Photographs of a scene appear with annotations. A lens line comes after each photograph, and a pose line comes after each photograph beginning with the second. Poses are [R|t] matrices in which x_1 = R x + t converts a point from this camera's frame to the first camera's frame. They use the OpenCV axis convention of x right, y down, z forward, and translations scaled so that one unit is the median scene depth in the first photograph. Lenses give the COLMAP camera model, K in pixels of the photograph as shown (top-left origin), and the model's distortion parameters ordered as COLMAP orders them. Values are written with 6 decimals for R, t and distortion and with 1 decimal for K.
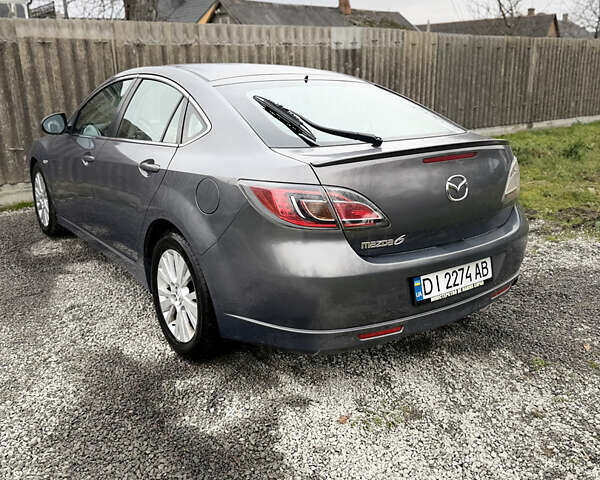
lens RADIAL K [[573.6, 0, 299.3], [0, 573.6, 243.6], [0, 0, 1]] dist [-0.025037, 0.000000]
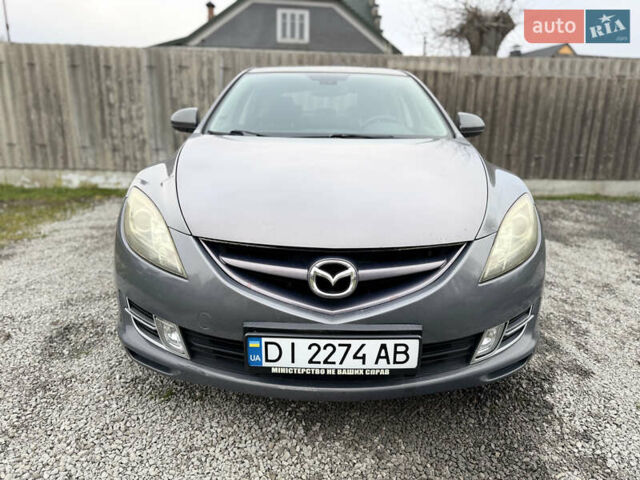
lens RADIAL K [[446.3, 0, 376.3], [0, 446.3, 239.4], [0, 0, 1]] dist [-0.007720, -0.014961]
pose [[0.817184, 0.183565, -0.546365, 0.497310], [-0.196344, 0.979890, 0.035552, -0.088948], [0.541904, 0.078223, 0.836792, 0.473889]]
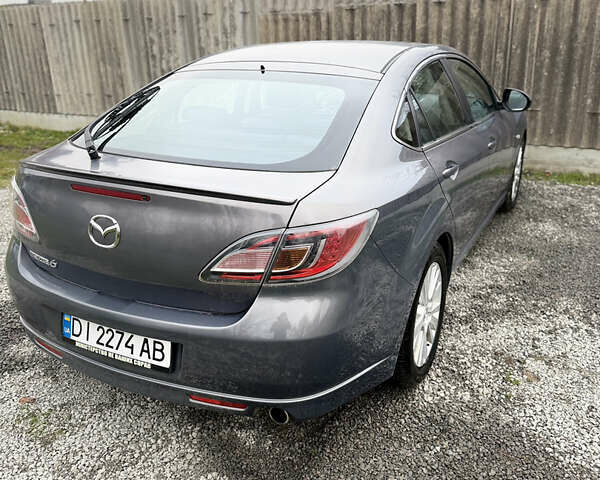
lens RADIAL K [[573.6, 0, 290.2], [0, 573.6, 245.2], [0, 0, 1]] dist [-0.025037, 0.000000]
pose [[0.437508, 0.310808, -0.843792, 0.865725], [-0.223686, 0.946487, 0.232653, -0.261441], [0.870949, 0.086957, 0.483619, 0.688292]]
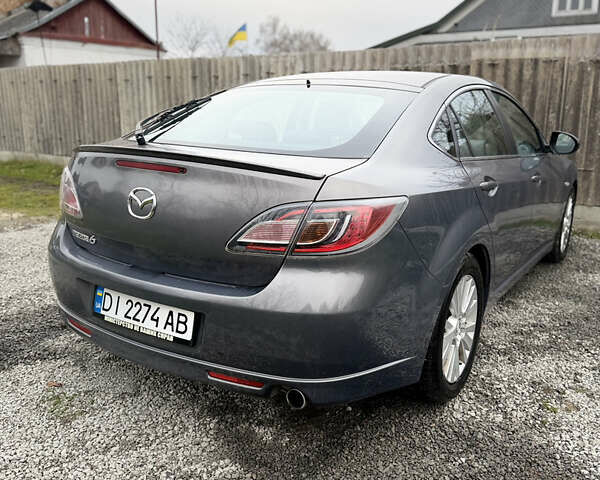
lens RADIAL K [[573.6, 0, 295.5], [0, 573.6, 241.7], [0, 0, 1]] dist [-0.025037, 0.000000]
pose [[0.347925, 0.219198, -0.911537, 0.913867], [-0.270937, 0.954306, 0.126068, -0.170582], [0.897519, 0.203107, 0.391416, 0.723565]]
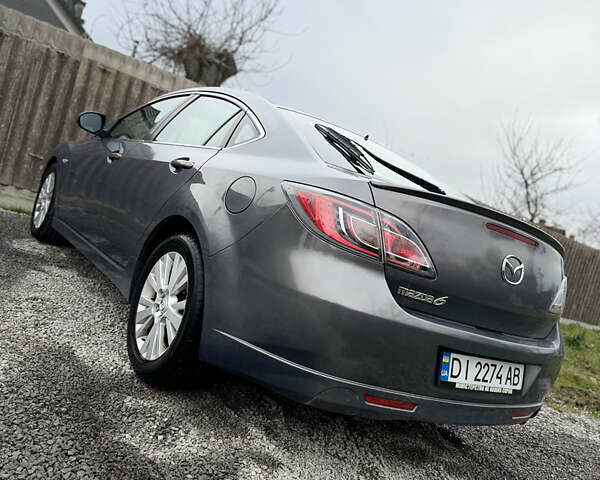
lens RADIAL K [[573.6, 0, 298.8], [0, 573.6, 238.8], [0, 0, 1]] dist [-0.025037, 0.000000]
pose [[0.952651, 0.303880, -0.010672, -0.036243], [-0.297556, 0.924453, -0.238426, 0.135984], [-0.062587, 0.230312, 0.971102, 0.124171]]
